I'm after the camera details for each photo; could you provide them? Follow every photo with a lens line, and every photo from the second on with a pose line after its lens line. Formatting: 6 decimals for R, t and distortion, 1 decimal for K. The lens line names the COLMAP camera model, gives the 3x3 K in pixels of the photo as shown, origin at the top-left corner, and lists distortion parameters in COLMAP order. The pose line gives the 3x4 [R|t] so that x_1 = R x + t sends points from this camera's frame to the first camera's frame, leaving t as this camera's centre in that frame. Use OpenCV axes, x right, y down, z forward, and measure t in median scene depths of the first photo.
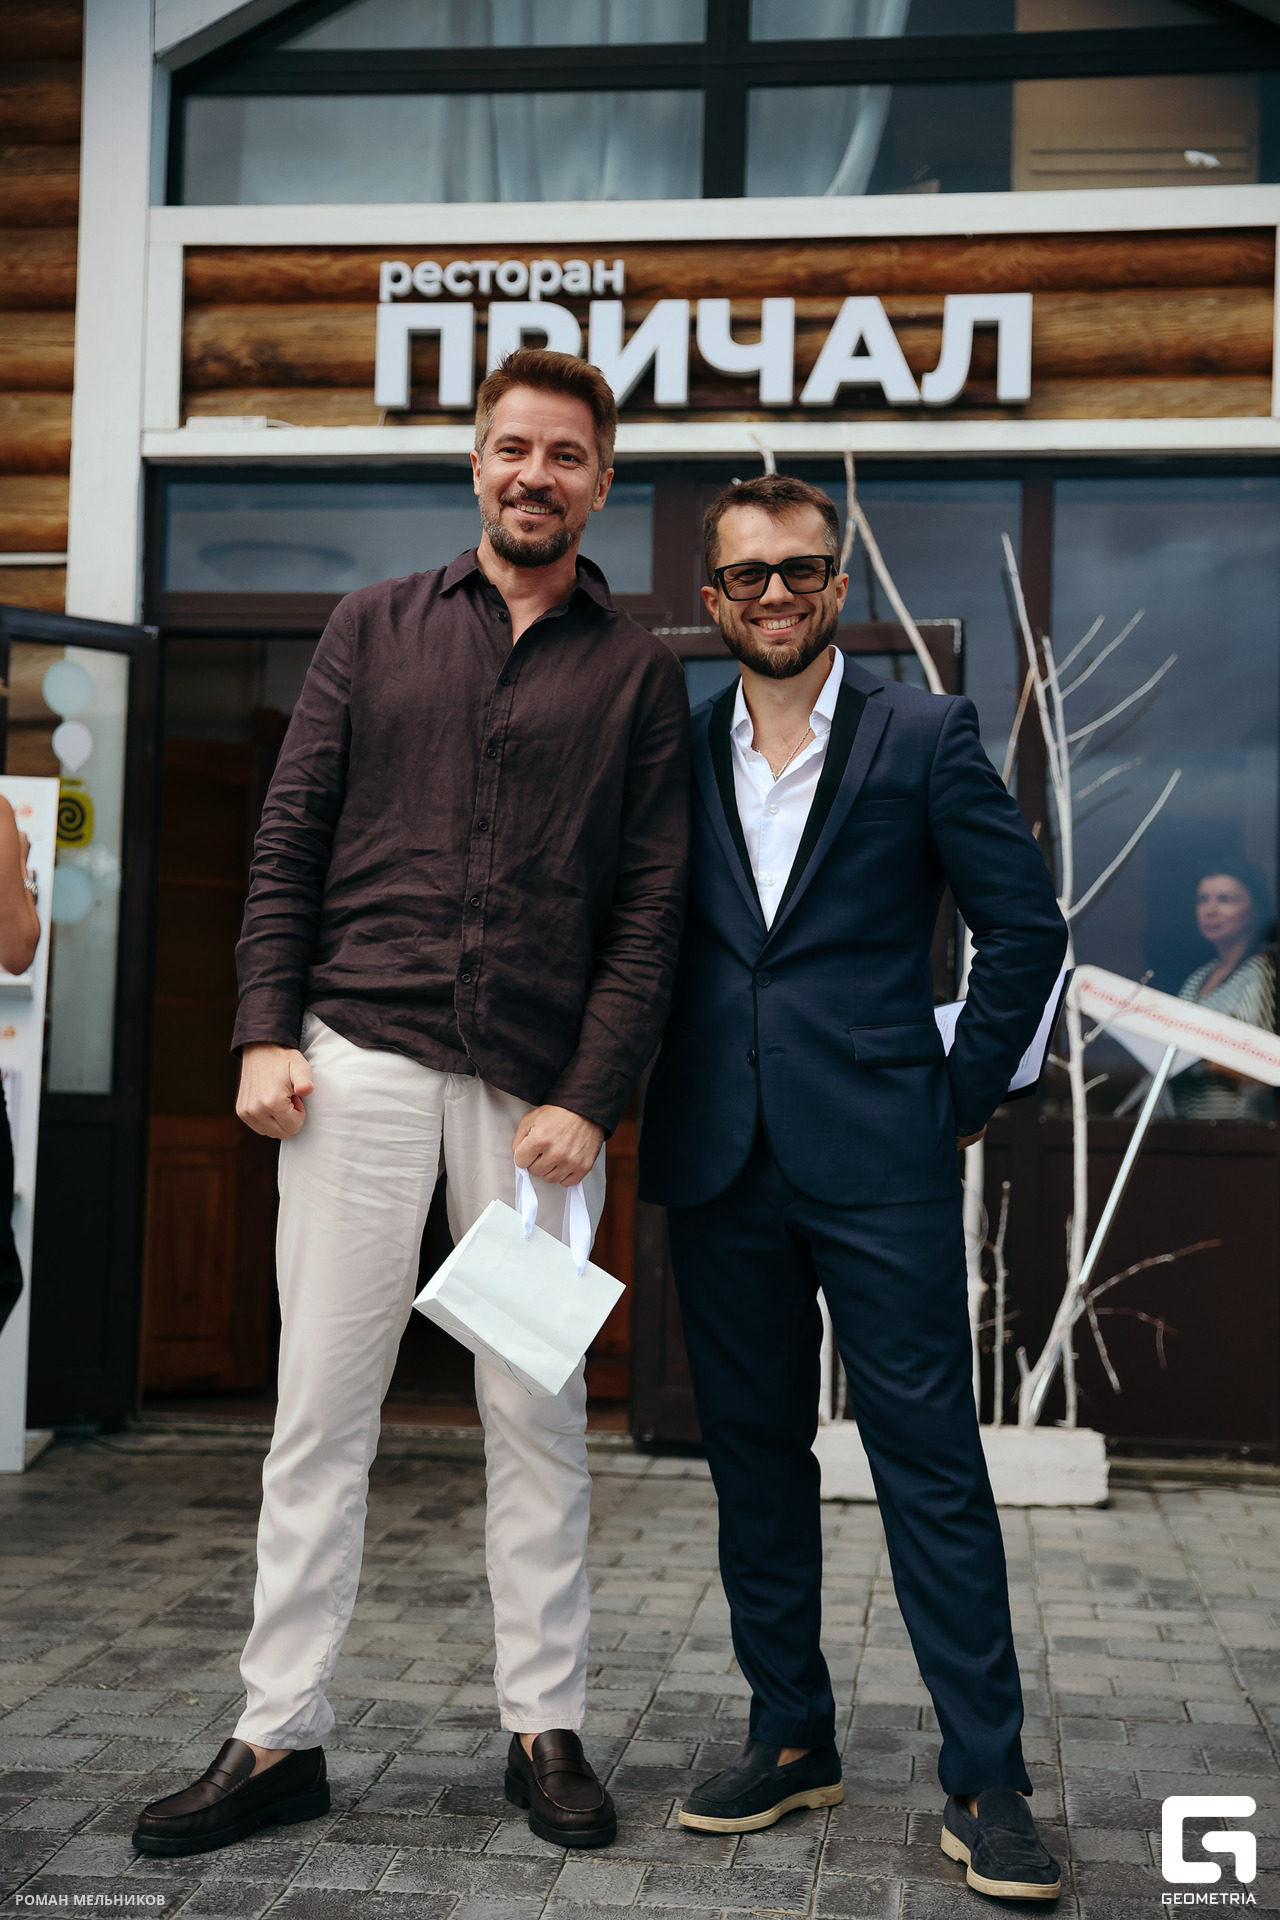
lens RADIAL K [[2705.8, 0, 629.4], [0, 2705.8, 956.4], [0, 0, 1]] dist [0.103925, 0.044339]
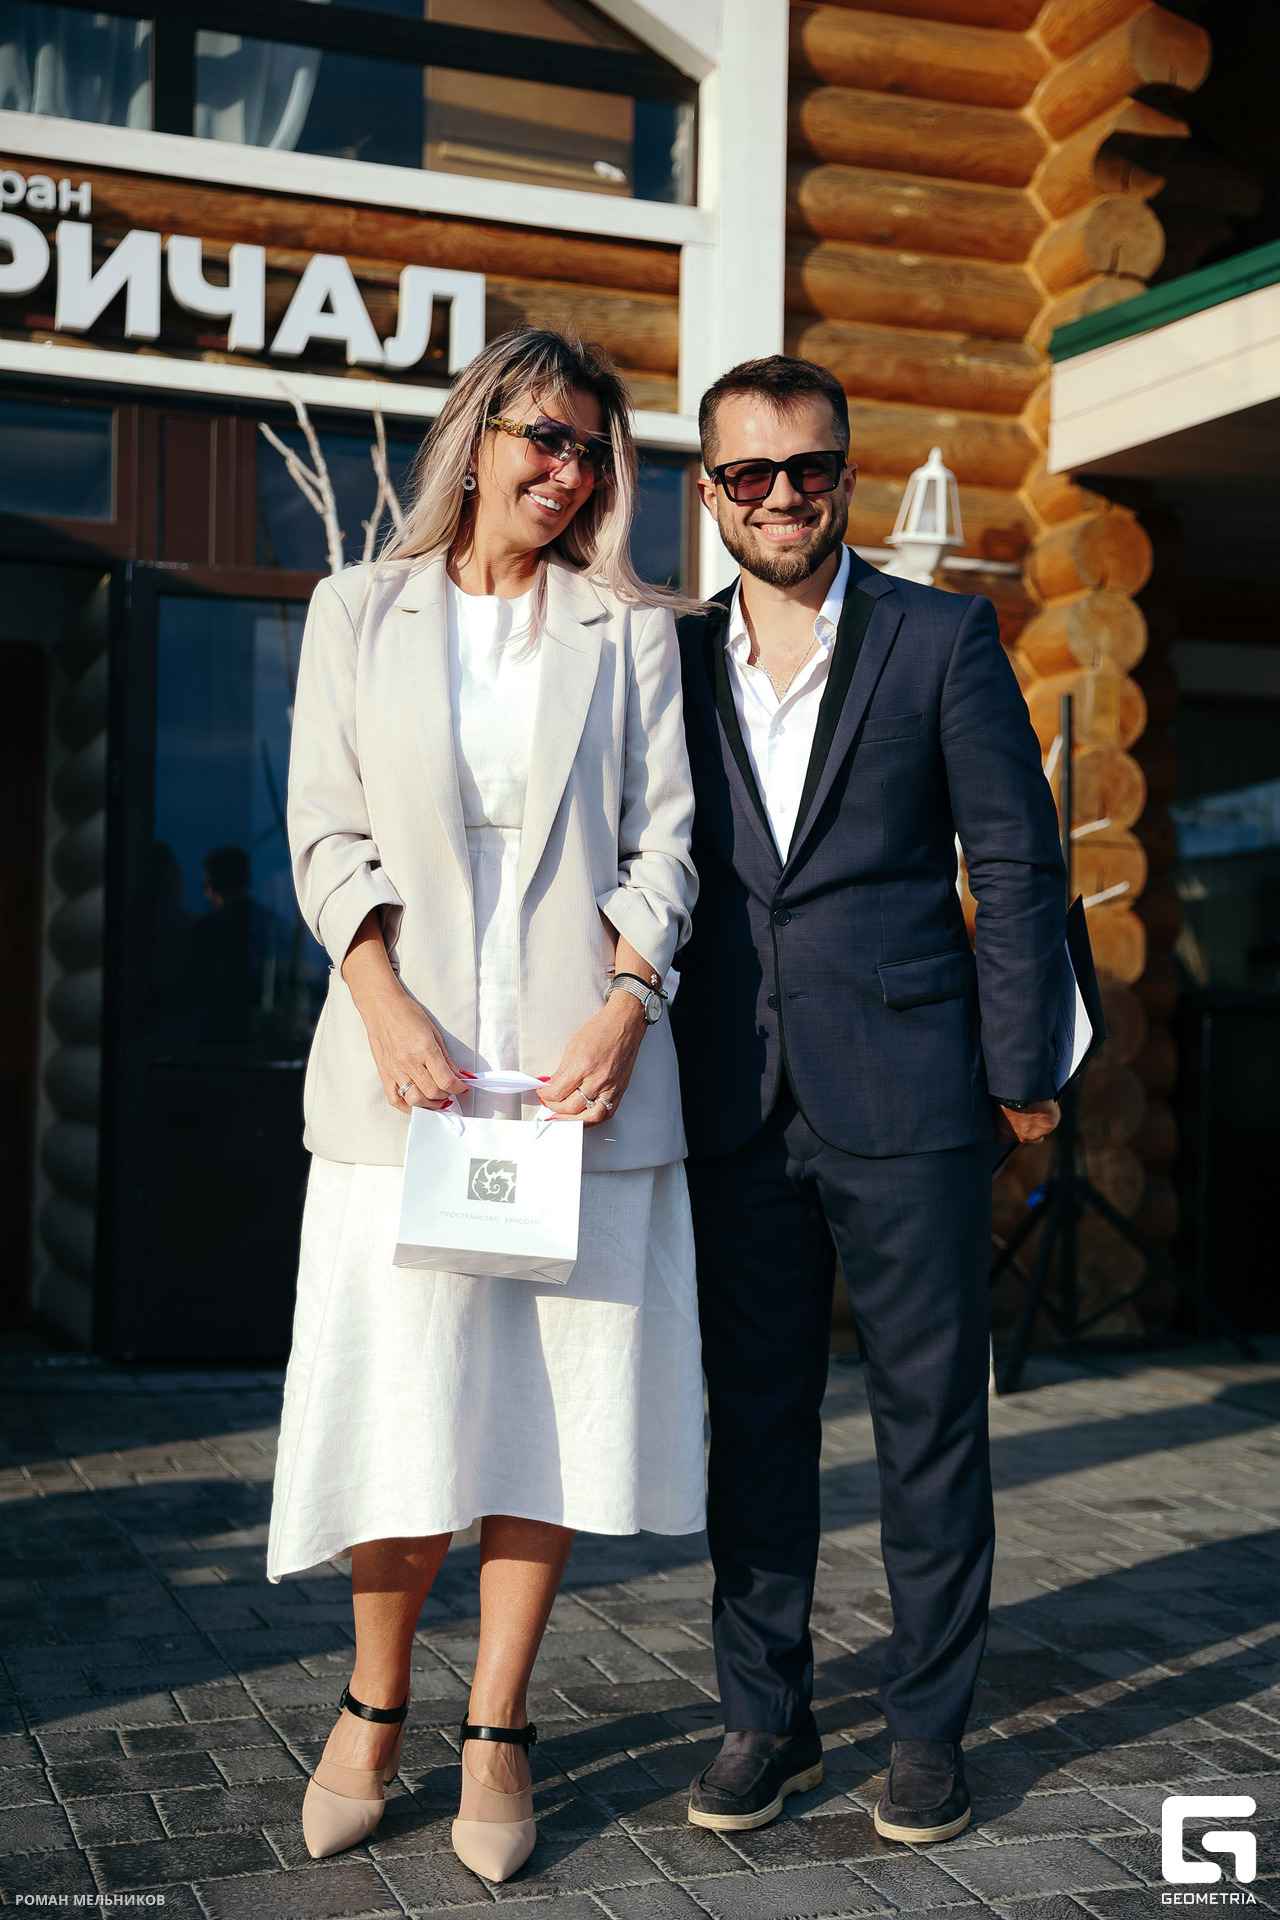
lens RADIAL K [[2477.8, 0, 655.3], [0, 2477.8, 965.3], [0, 0, 1]] dist [0.063397, 0.133755]
pose [[0.890586, -0.003065, 0.454804, -0.239067], [-0.021796, 0.998541, 0.049410, -0.019913], [-0.454292, -0.053916, 0.889220, 0.075532]]
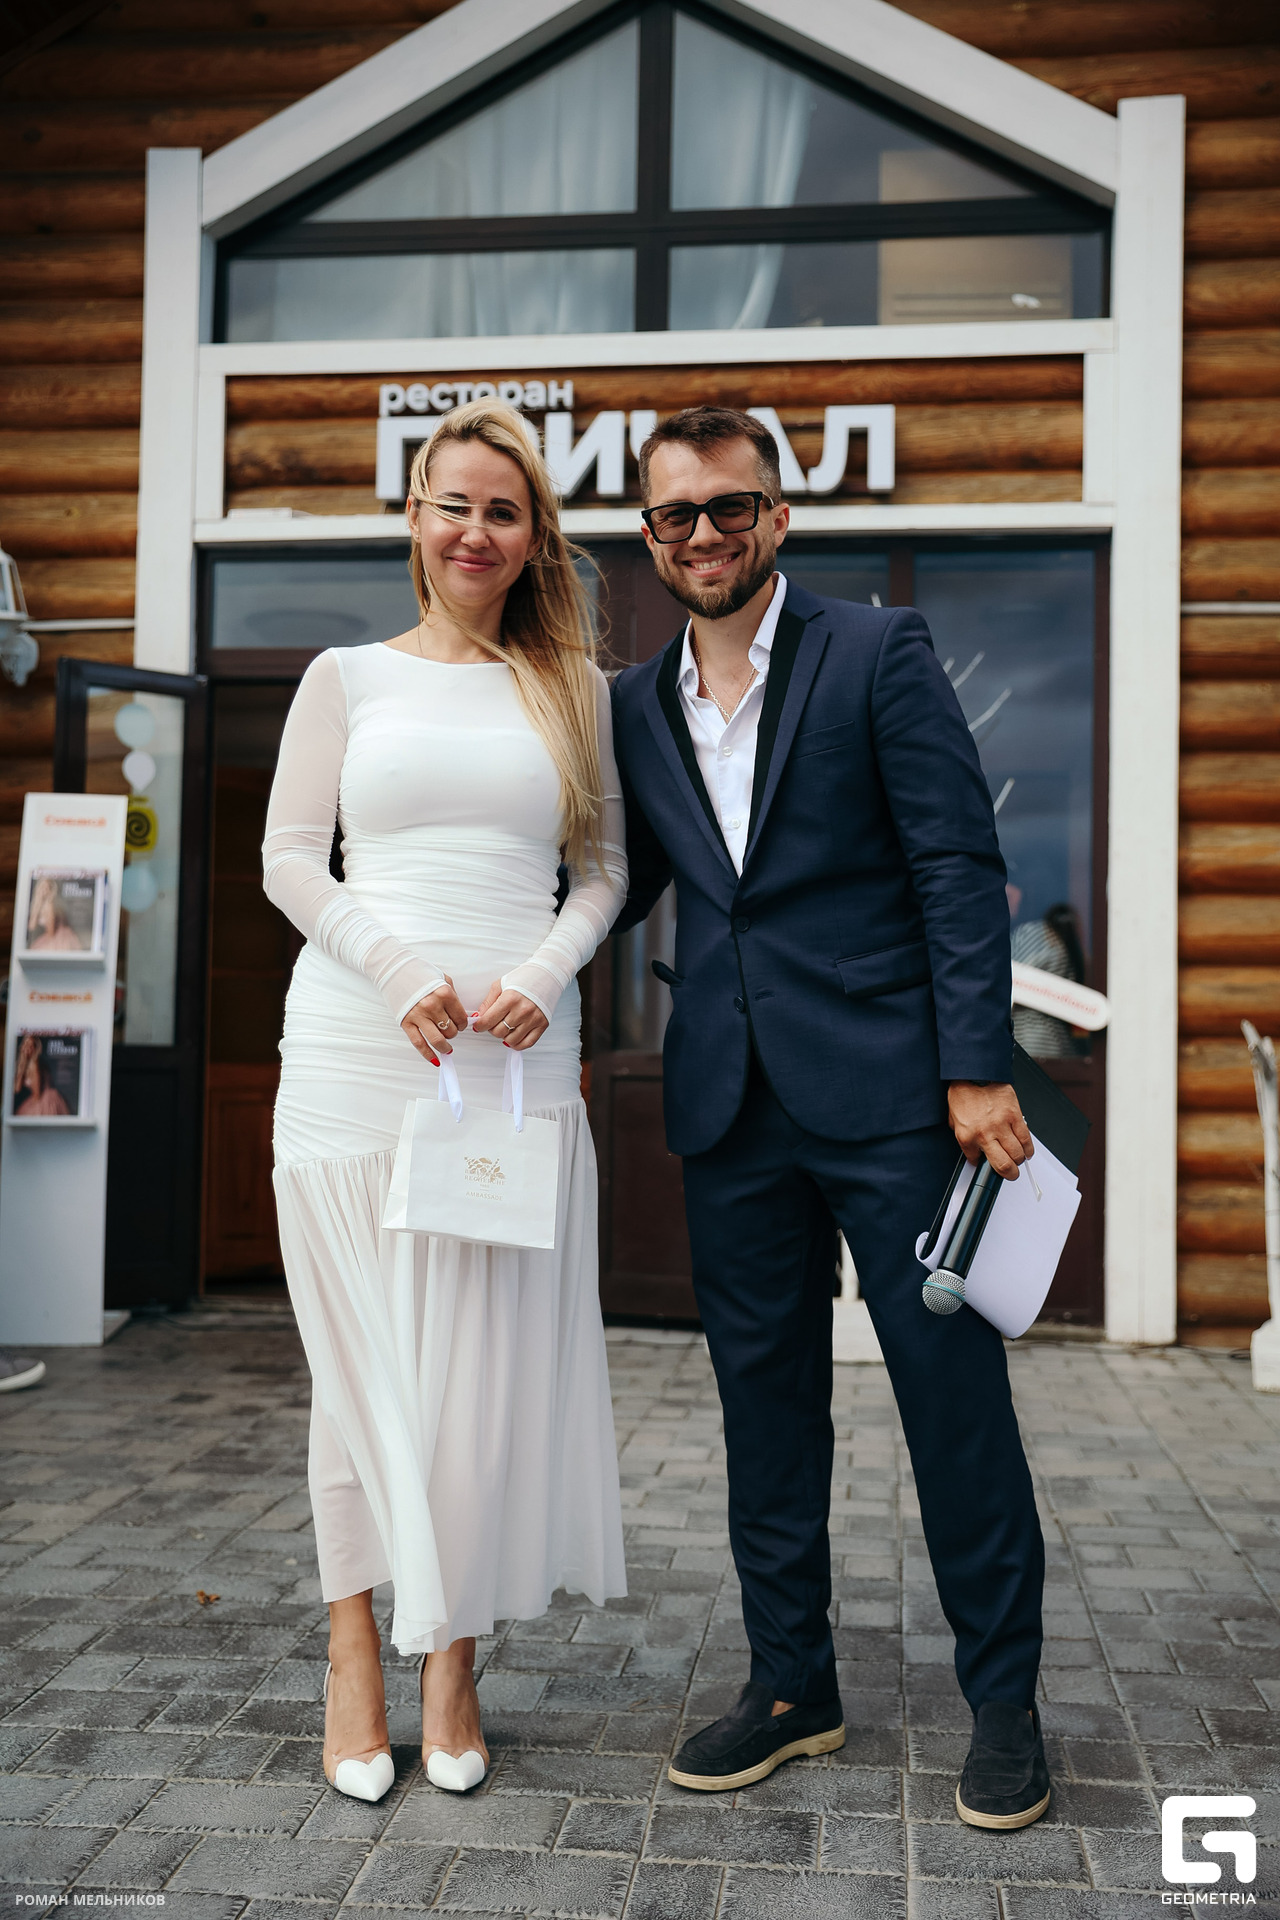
lens RADIAL K [[2049.6, 0, 638.2], [0, 2049.6, 963.1], [0, 0, 1]] dist [0.019371, 0.063313]
pose [[0.999923, -0.010345, 0.006832, 0.019547], [0.010265, 0.999880, 0.011588, 0.003422], [-0.006951, -0.011517, 0.999910, 0.044335]]
